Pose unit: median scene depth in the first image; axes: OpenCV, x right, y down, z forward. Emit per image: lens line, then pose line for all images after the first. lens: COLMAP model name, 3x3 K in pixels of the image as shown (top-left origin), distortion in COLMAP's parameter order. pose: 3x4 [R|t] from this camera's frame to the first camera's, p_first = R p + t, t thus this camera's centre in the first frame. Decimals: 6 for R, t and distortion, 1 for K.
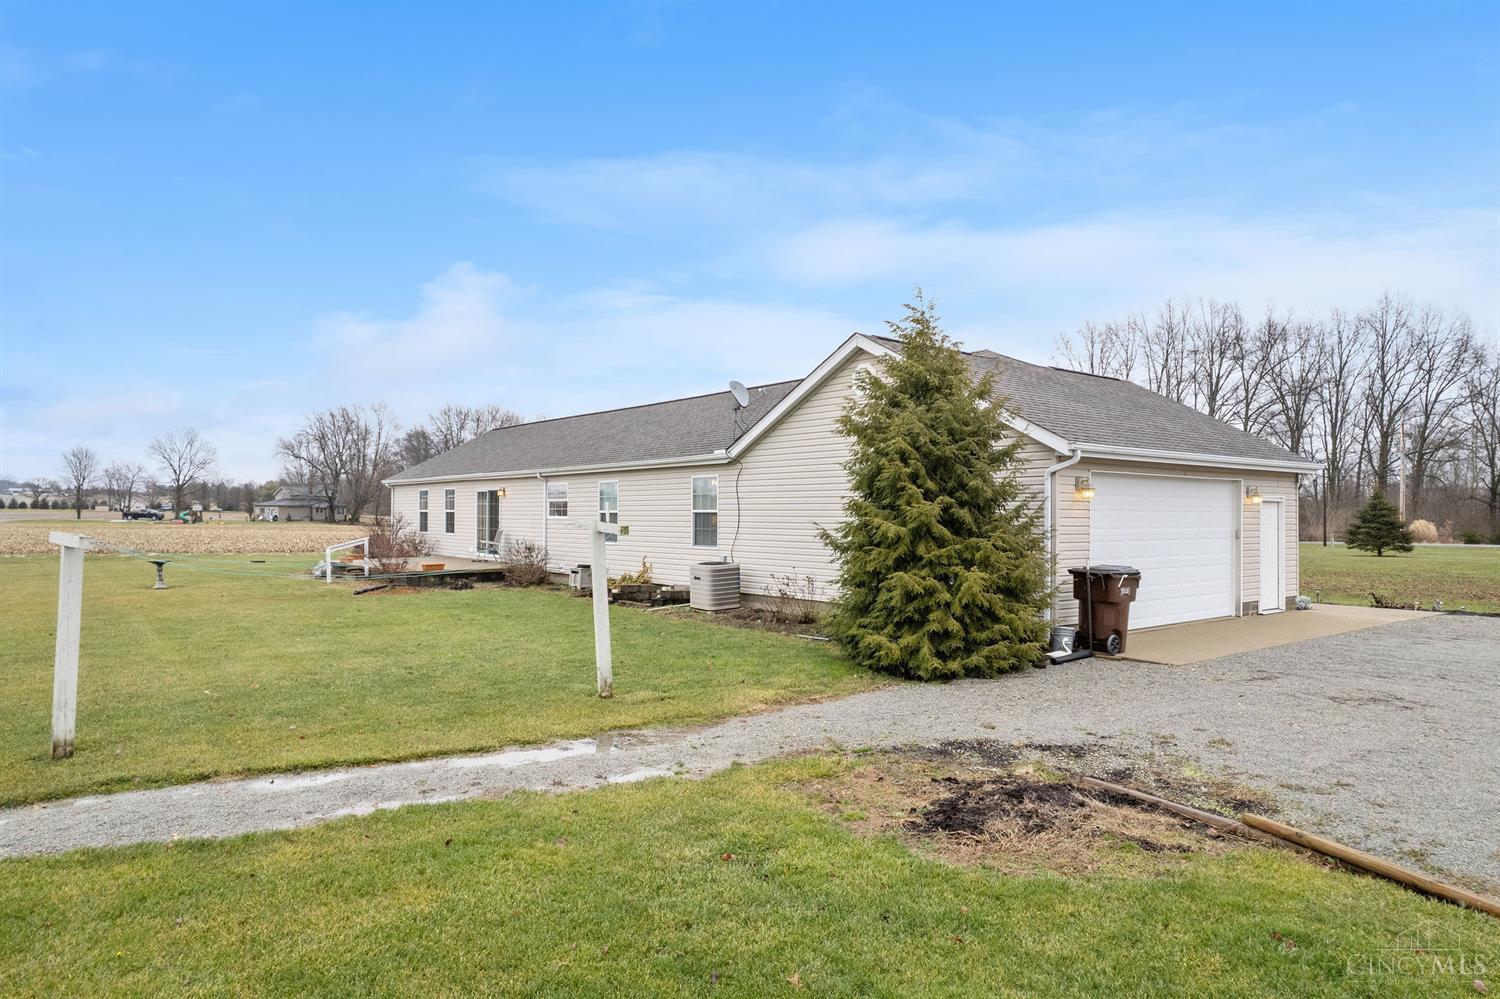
lens RADIAL K [[918.9, 0, 758.6], [0, 918.9, 498.5], [0, 0, 1]] dist [-0.062136, 0.003901]
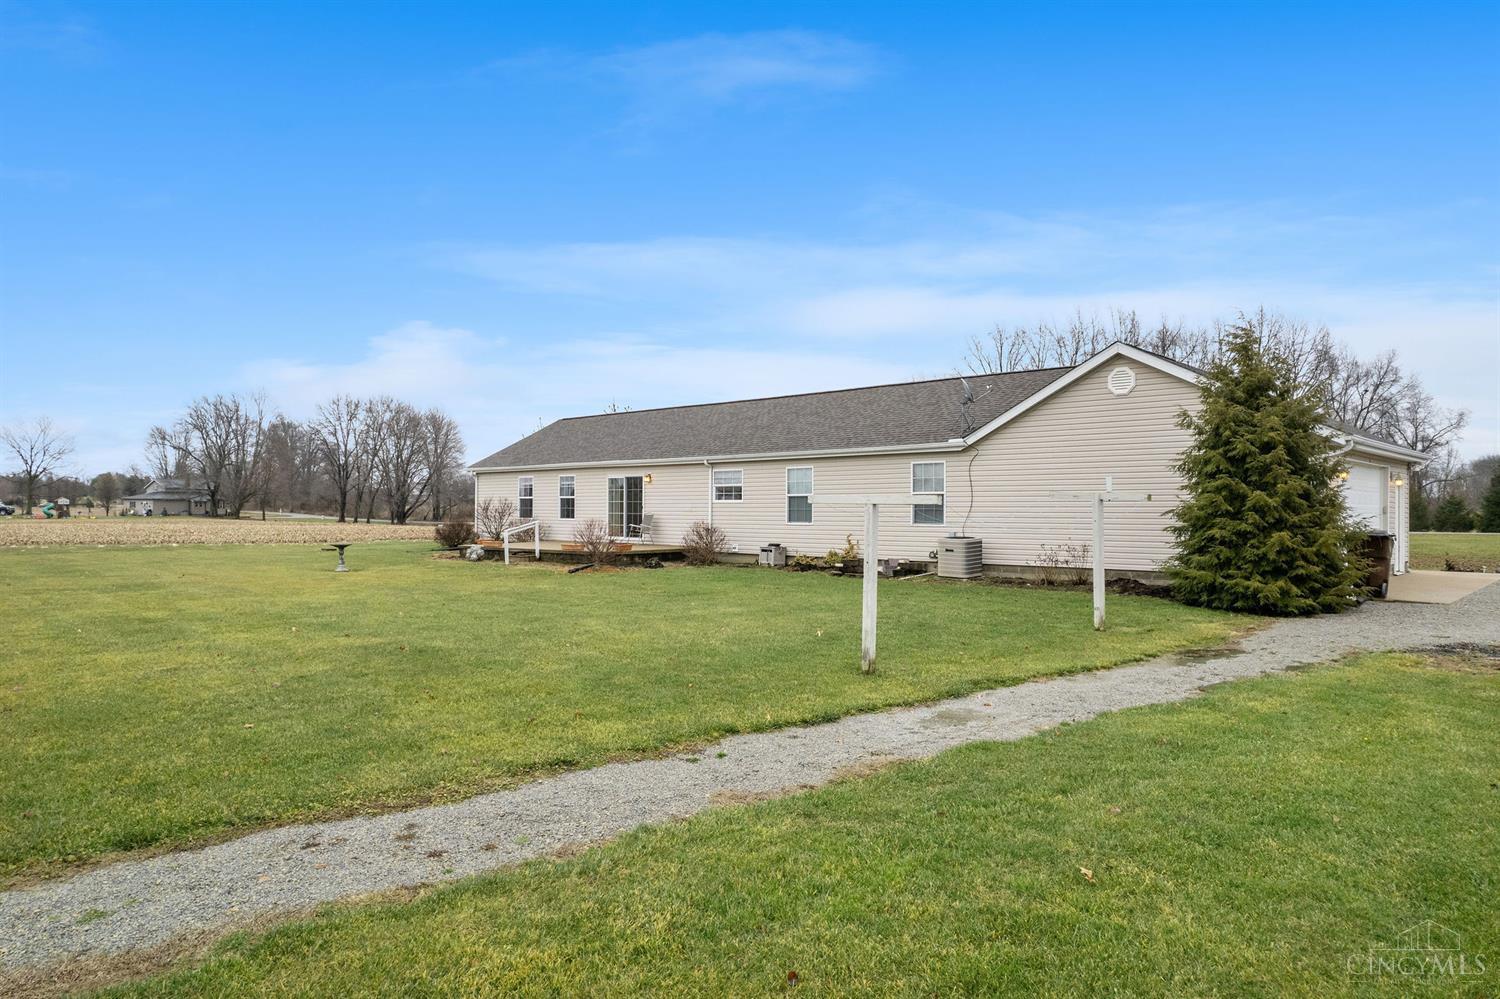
lens RADIAL K [[918.9, 0, 764.4], [0, 918.9, 502.0], [0, 0, 1]] dist [-0.062136, 0.003901]
pose [[0.990019, 0.000267, 0.140931, -0.342758], [-0.001593, 0.999956, 0.009292, 0.012124], [-0.140922, -0.009423, 0.989976, -0.074382]]
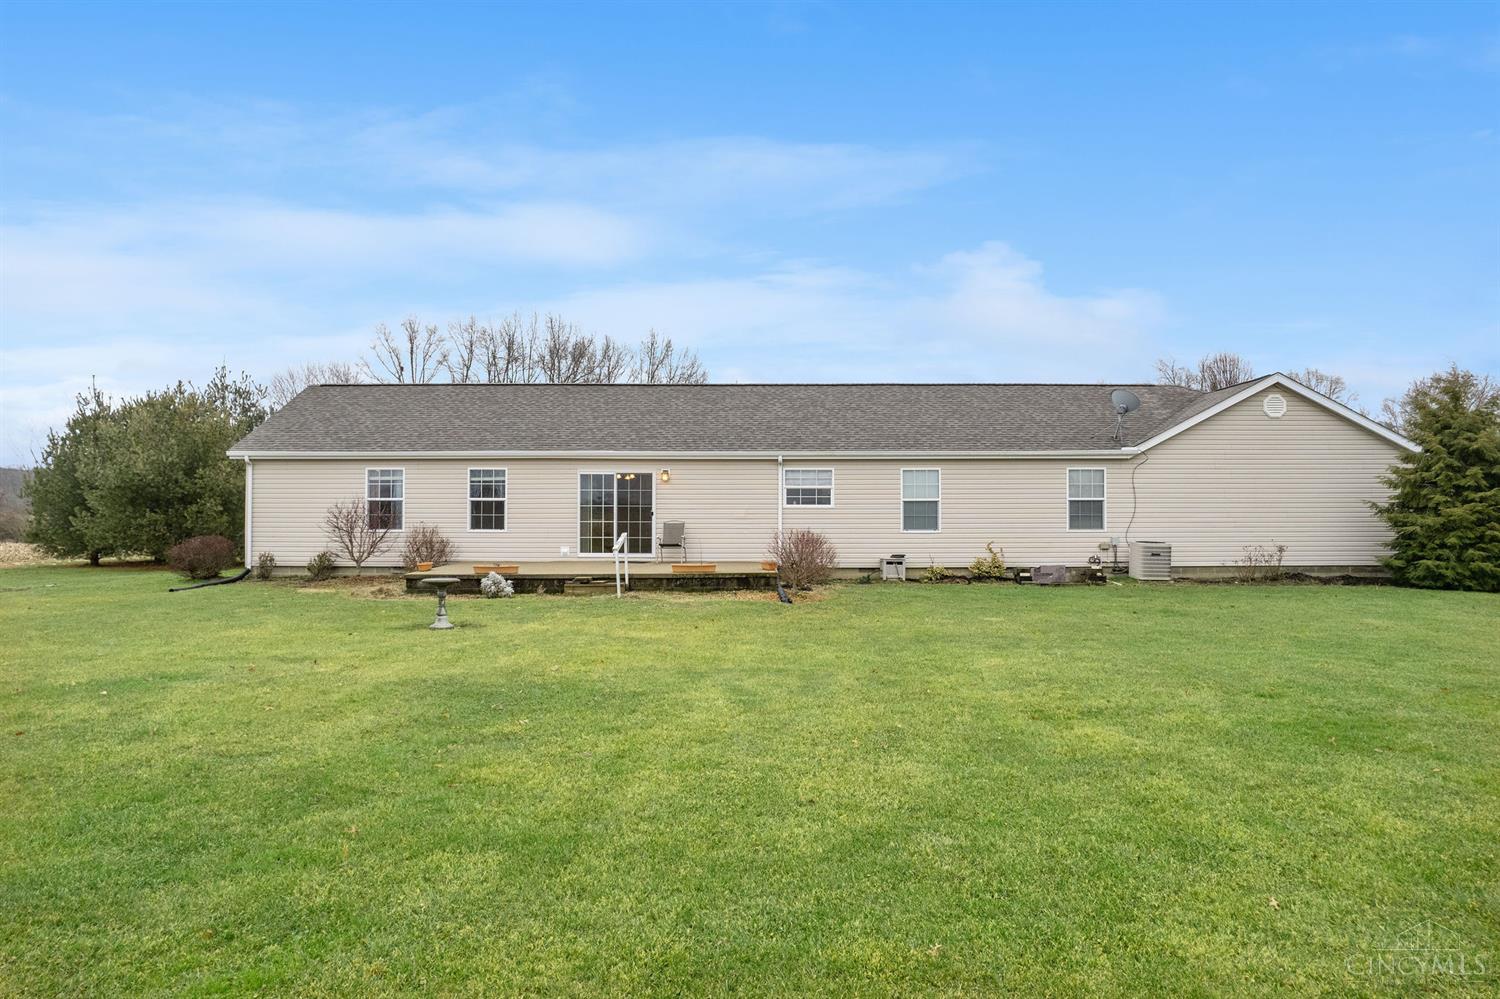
lens RADIAL K [[918.9, 0, 737.2], [0, 918.9, 501.8], [0, 0, 1]] dist [-0.062136, 0.003901]
pose [[0.652431, 0.008814, 0.757797, -0.987114], [-0.010135, 0.999944, -0.002904, 0.020653], [-0.757780, -0.005786, 0.652484, 0.482951]]
